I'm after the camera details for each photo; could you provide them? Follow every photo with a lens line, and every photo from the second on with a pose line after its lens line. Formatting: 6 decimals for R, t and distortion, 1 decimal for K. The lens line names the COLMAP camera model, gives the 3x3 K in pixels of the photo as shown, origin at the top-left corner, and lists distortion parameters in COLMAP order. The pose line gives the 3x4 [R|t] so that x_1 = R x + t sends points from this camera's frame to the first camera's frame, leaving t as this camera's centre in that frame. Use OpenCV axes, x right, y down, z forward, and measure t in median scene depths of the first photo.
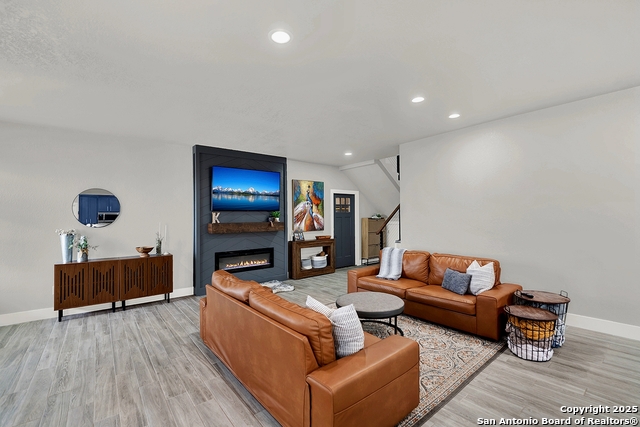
lens RADIAL K [[282.3, 0, 320.0], [0, 282.3, 213.5], [0, 0, 1]] dist [-0.012389, 0.000117]
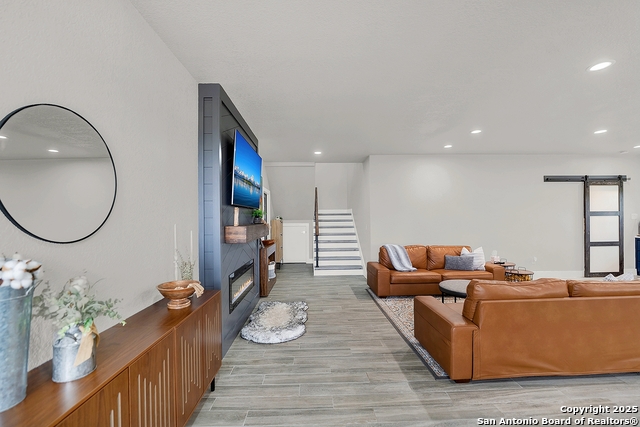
lens RADIAL K [[267.8, 0, 320.3], [0, 267.8, 215.6], [0, 0, 1]] dist [-0.021485, 0.000455]
pose [[0.606173, 0.016782, 0.795156, -0.706550], [-0.011335, 0.999858, -0.012461, 0.016955], [-0.795252, -0.001459, 0.606277, 0.512851]]
